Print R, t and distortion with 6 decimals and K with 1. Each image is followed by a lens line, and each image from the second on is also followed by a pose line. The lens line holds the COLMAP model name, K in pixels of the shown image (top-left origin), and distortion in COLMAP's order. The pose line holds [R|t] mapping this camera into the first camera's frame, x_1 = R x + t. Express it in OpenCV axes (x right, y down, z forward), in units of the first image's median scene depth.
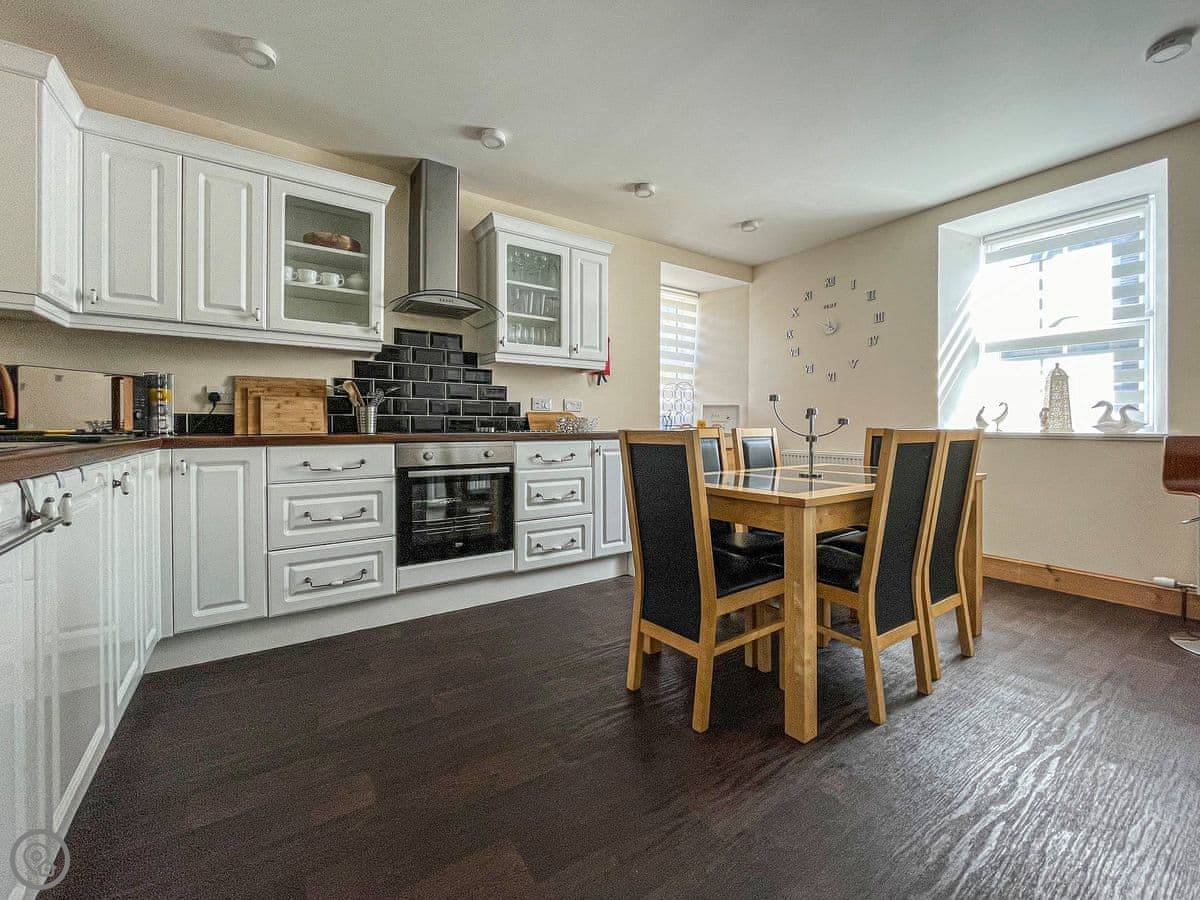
lens RADIAL K [[489.6, 0, 600.0], [0, 489.6, 437.1], [0, 0, 1]] dist [-0.018827, -0.000277]
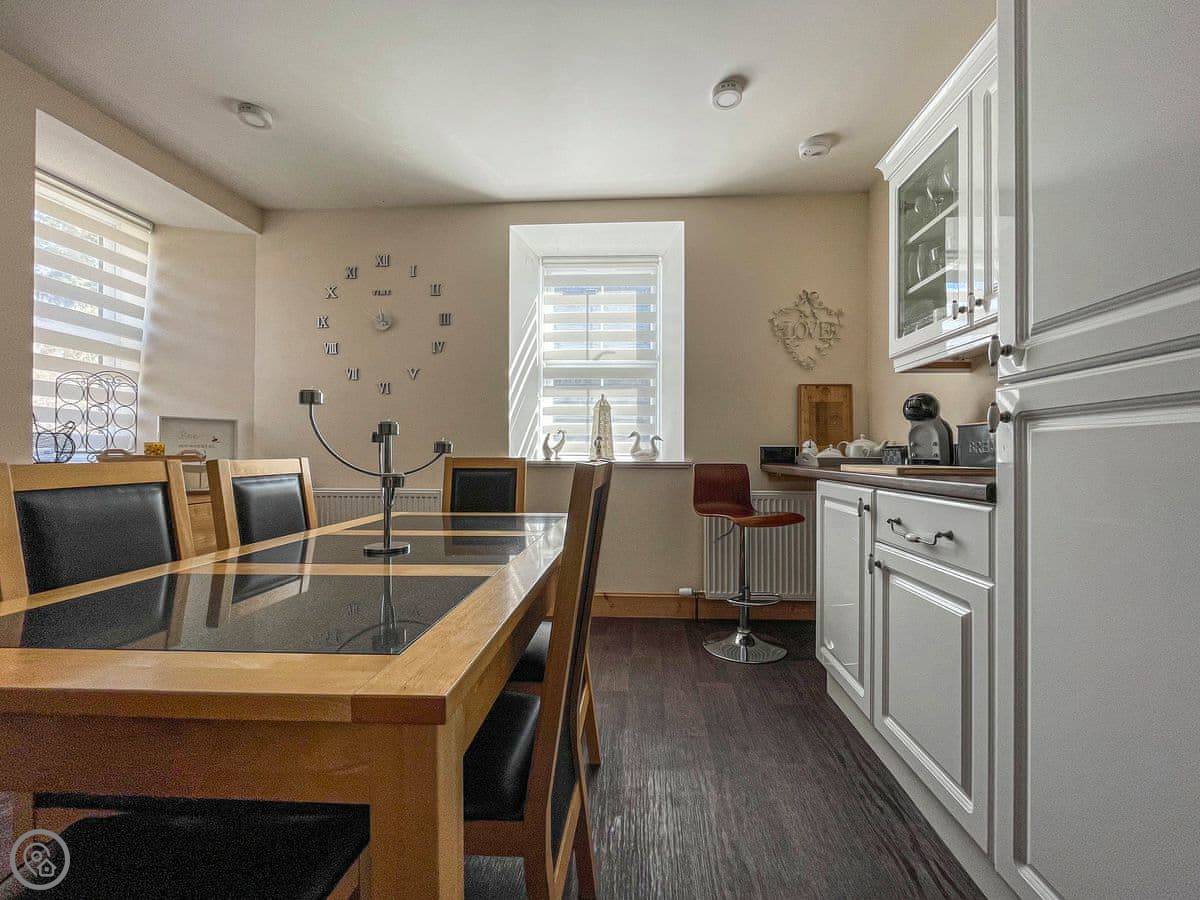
lens RADIAL K [[491.6, 0, 600.0], [0, 491.6, 450.0], [0, 0, 1]] dist [0.000882, 0.000330]
pose [[0.619804, 0.007317, 0.784723, 0.114099], [0.014369, 0.999683, -0.020670, -0.010828], [-0.784625, 0.024087, 0.619502, 0.353136]]
